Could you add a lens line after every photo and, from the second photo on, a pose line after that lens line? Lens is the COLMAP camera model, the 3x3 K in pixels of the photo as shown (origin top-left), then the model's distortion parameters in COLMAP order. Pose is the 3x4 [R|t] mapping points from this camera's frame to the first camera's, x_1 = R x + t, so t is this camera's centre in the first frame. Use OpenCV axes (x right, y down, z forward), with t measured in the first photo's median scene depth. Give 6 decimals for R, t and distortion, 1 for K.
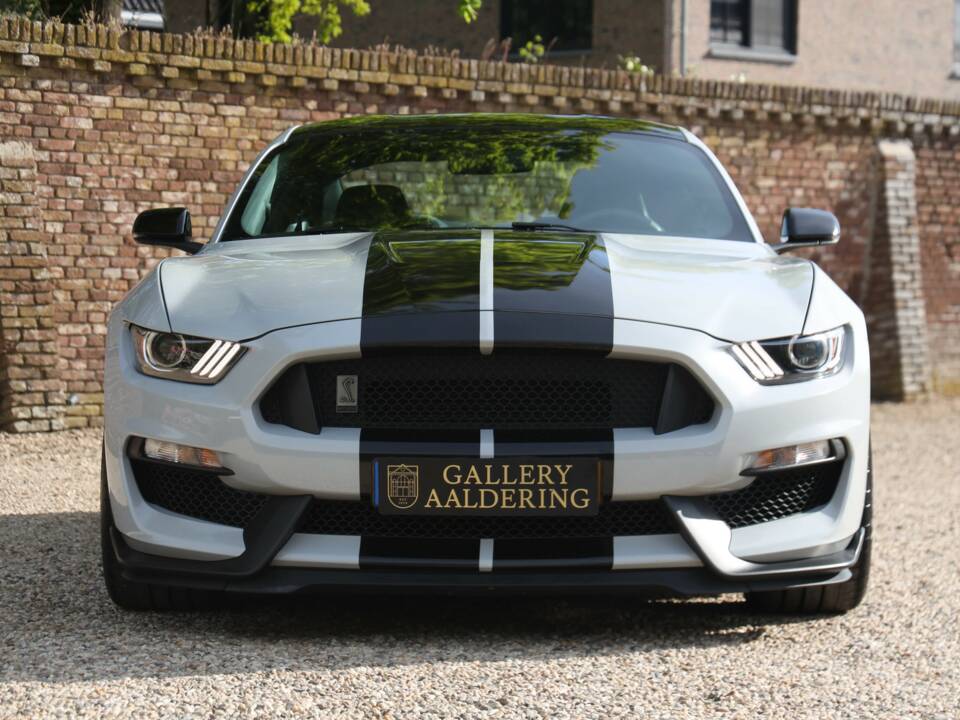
lens RADIAL K [[3106.3, 0, 539.5], [0, 3106.3, 373.7], [0, 0, 1]] dist [0.835981, -7.395525]
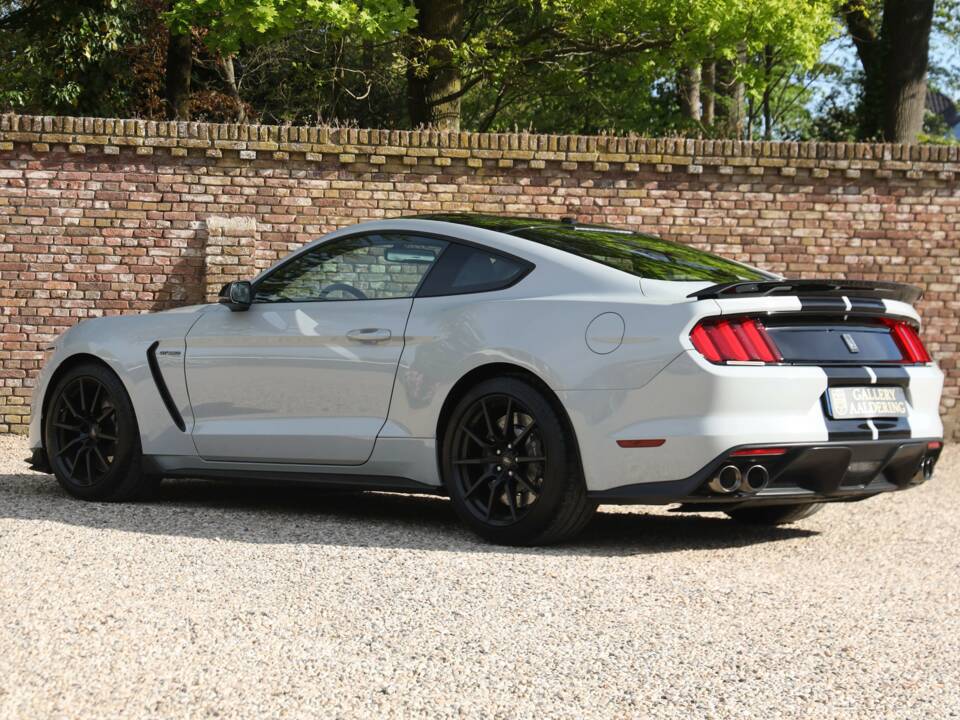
lens RADIAL K [[2504.1, 0, 531.5], [0, 2504.1, 403.9], [0, 0, 1]] dist [0.212917, -0.461212]
pose [[0.836361, 0.011223, -0.548064, 0.491854], [-0.020702, 0.999724, -0.011119, 0.012954], [0.547787, 0.020646, 0.836363, 0.188924]]
